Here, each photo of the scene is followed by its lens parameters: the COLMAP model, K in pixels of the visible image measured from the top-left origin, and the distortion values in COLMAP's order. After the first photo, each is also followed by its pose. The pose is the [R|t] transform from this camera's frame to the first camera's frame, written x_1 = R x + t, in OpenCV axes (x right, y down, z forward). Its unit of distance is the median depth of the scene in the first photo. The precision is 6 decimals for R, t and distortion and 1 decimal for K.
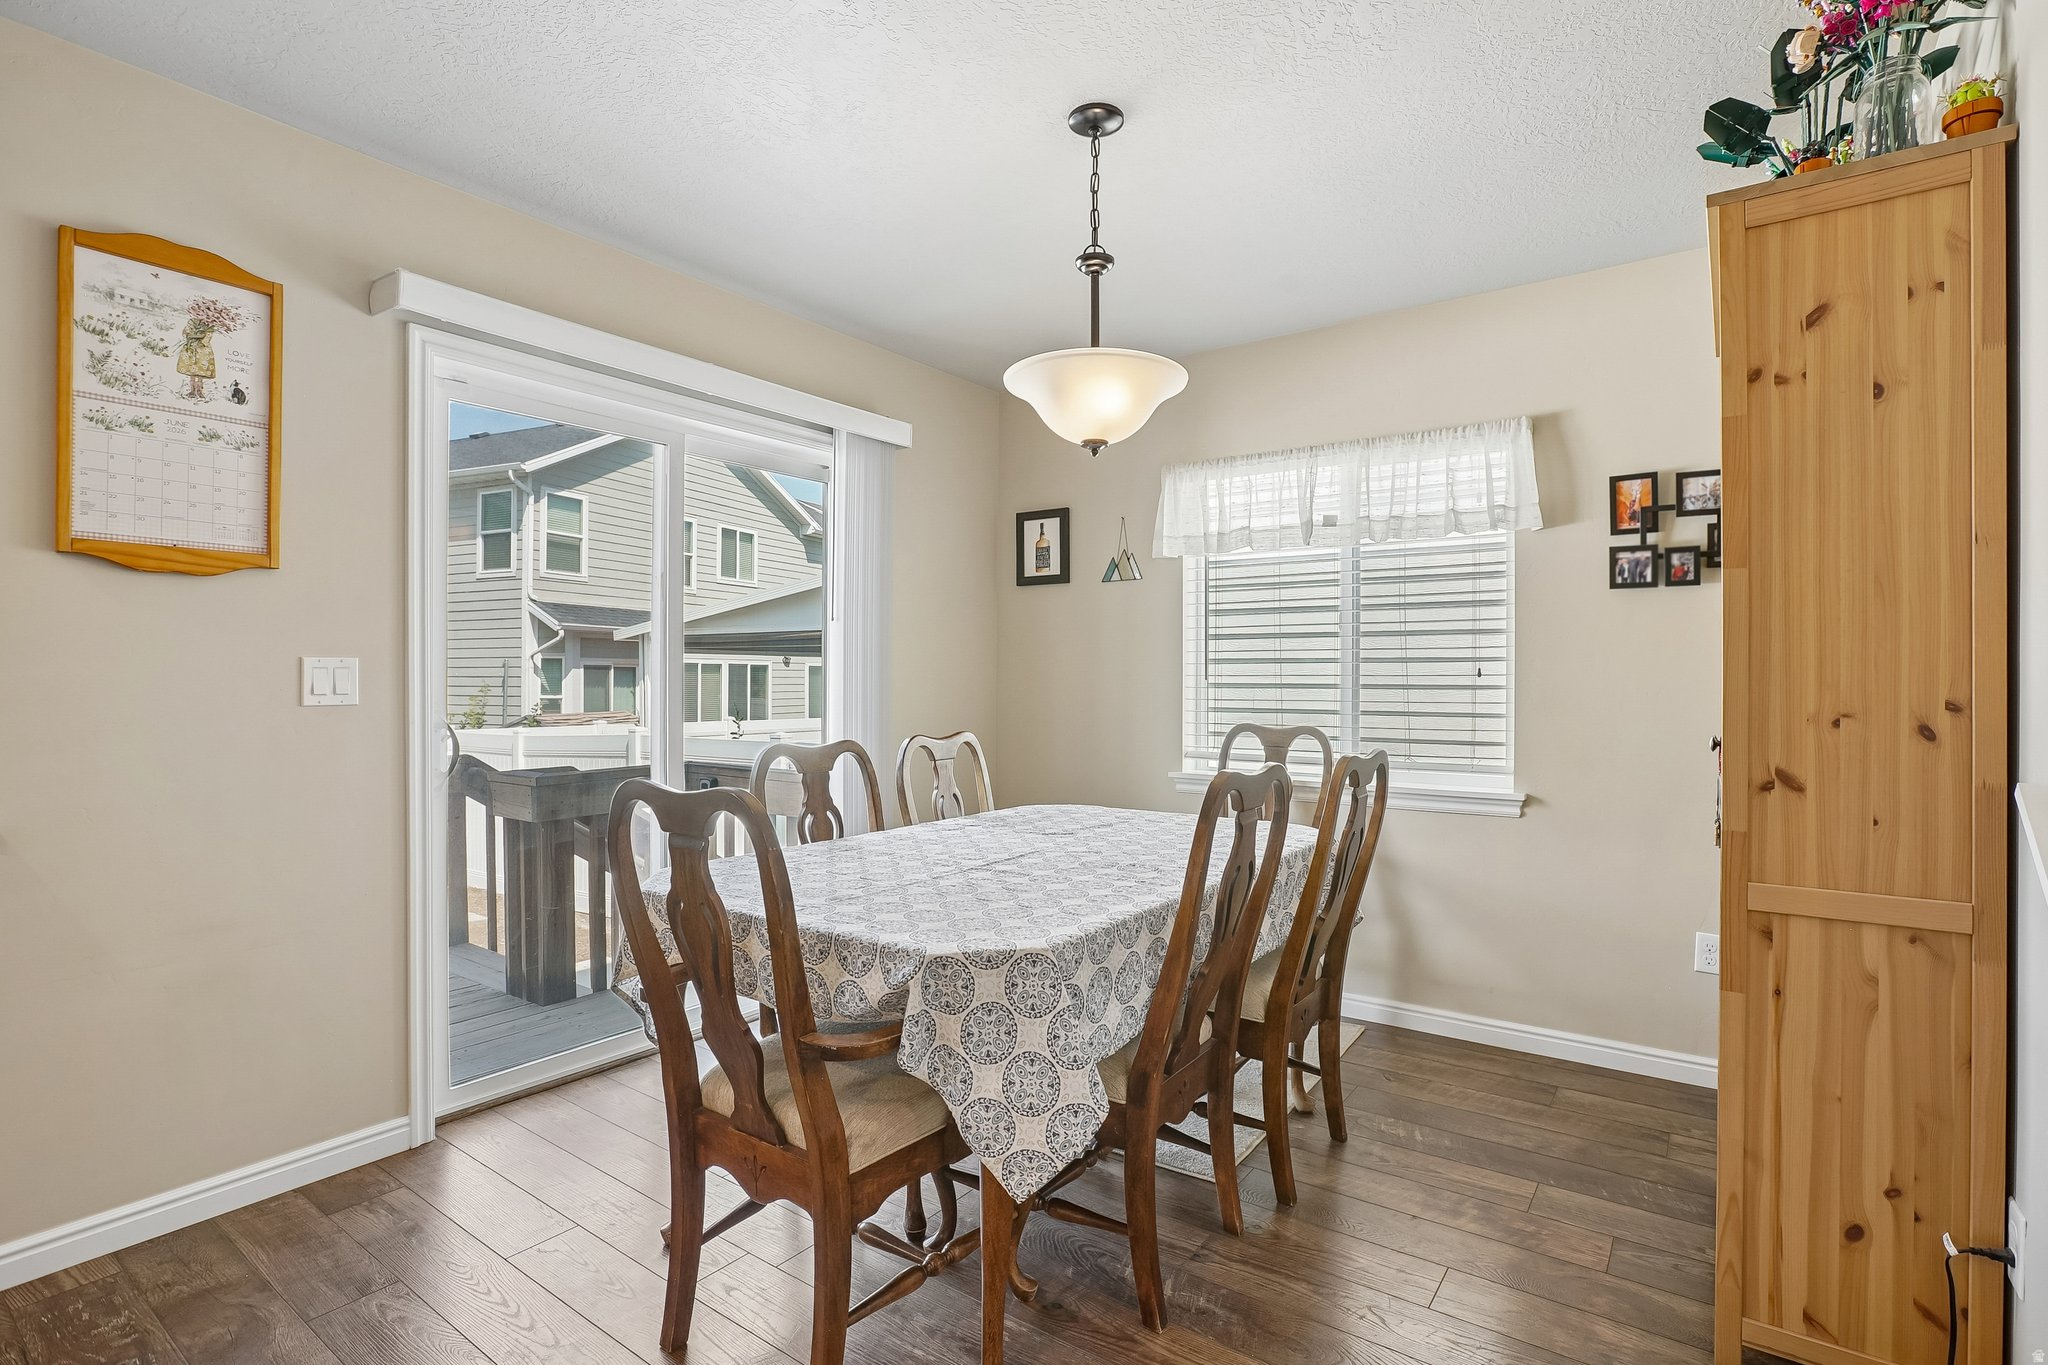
lens RADIAL K [[980.2, 0, 1024.0], [0, 980.2, 682.5], [0, 0, 1]] dist [-0.002858, -0.000304]
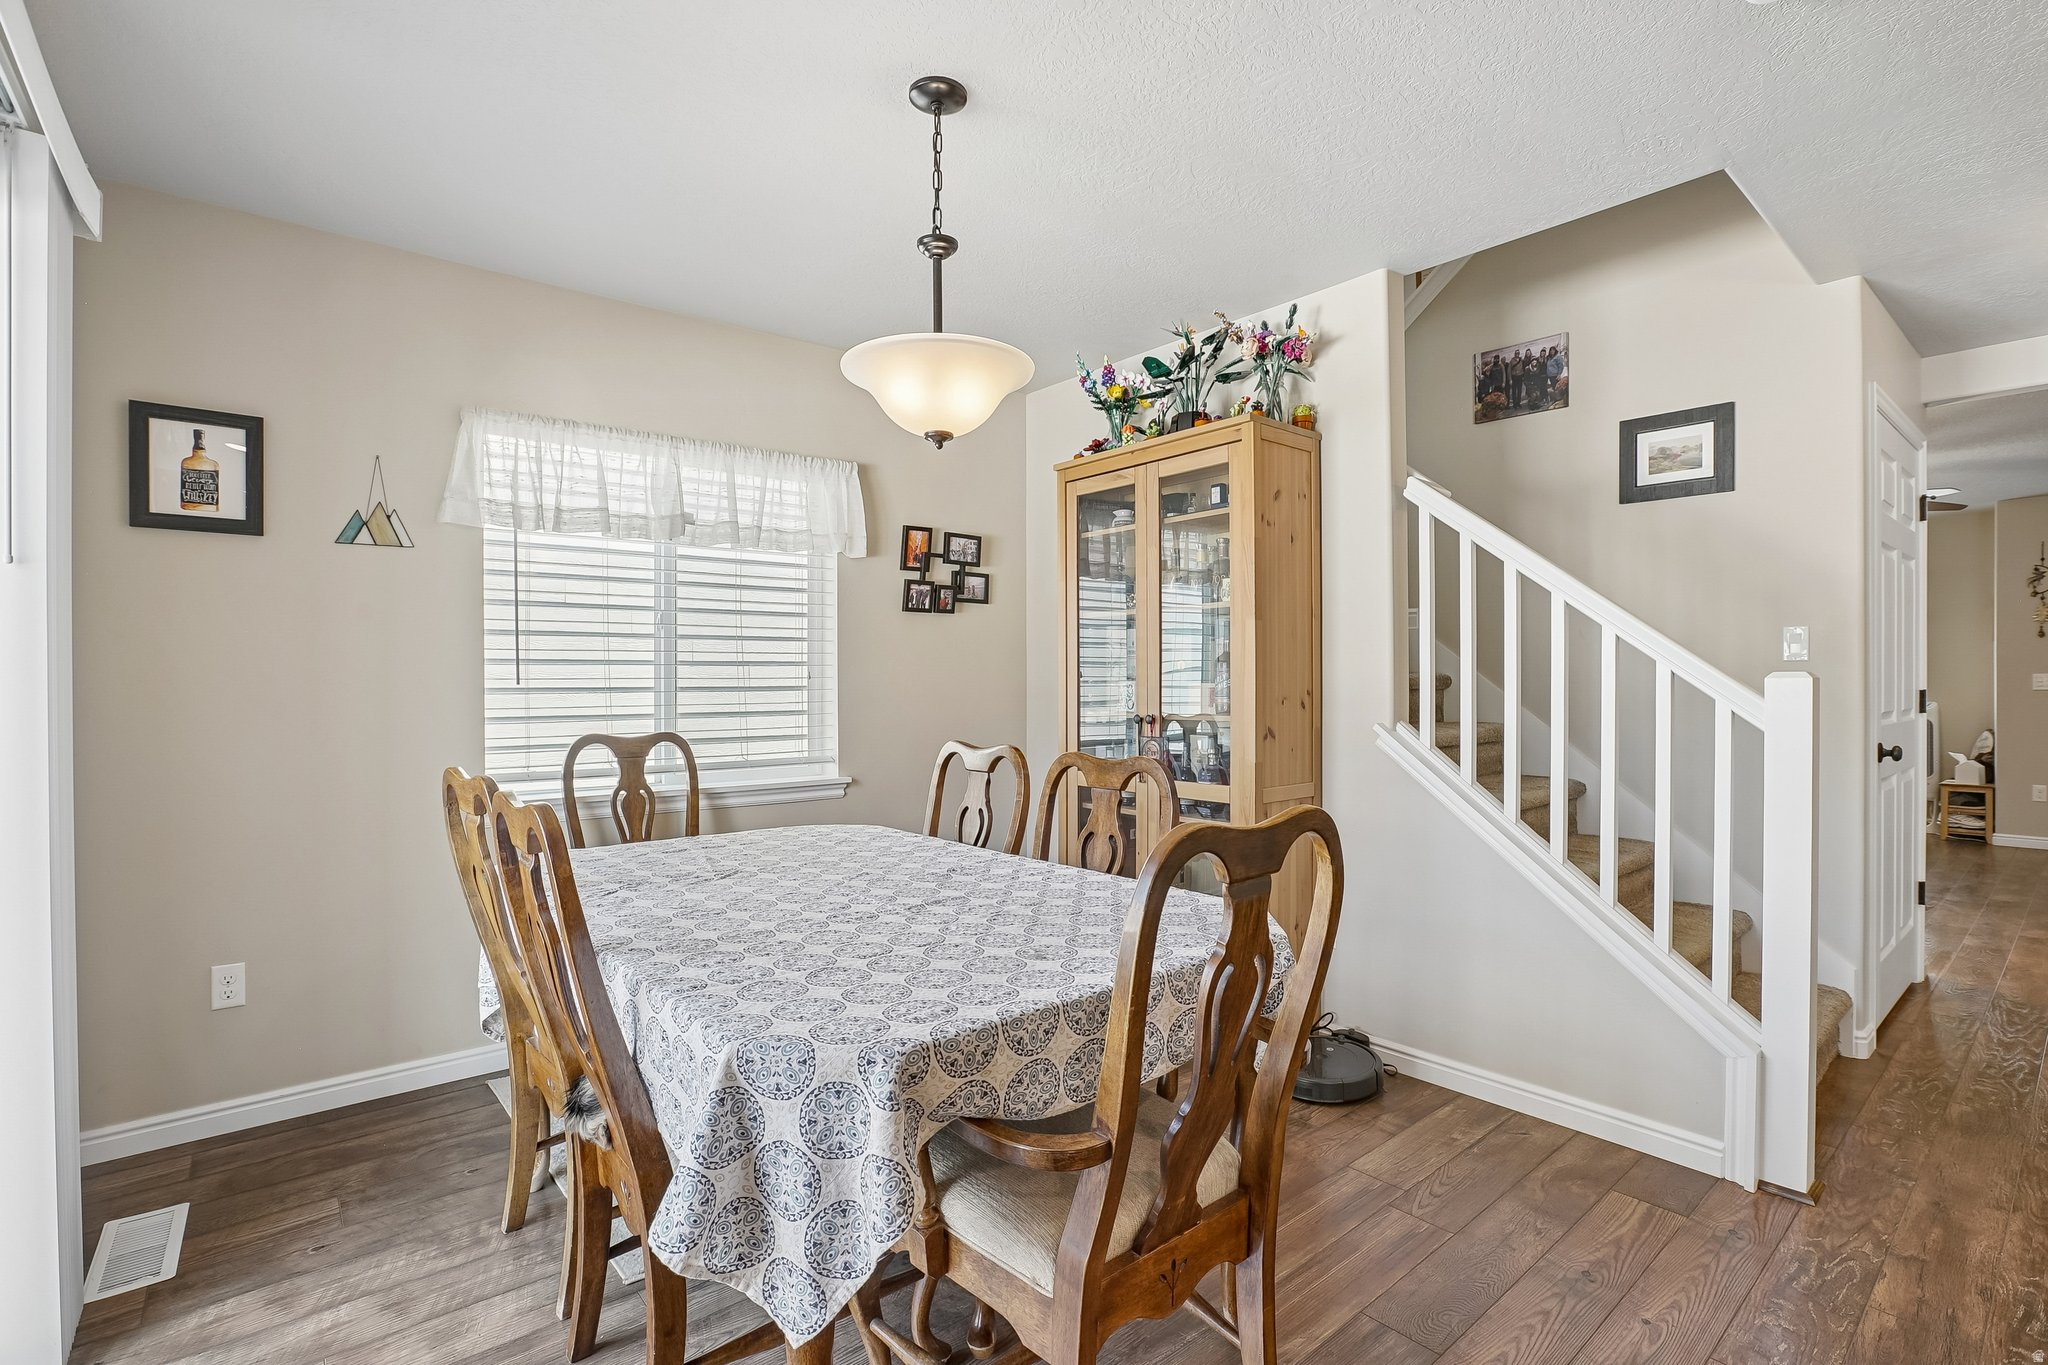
lens RADIAL K [[1012.5, 0, 1024.0], [0, 1012.5, 682.5], [0, 0, 1]] dist [0.001170, -0.000158]
pose [[0.267268, -0.007607, 0.963592, -0.451885], [0.007595, 0.999954, 0.005787, -0.005060], [-0.963592, 0.005771, 0.267313, 0.334077]]
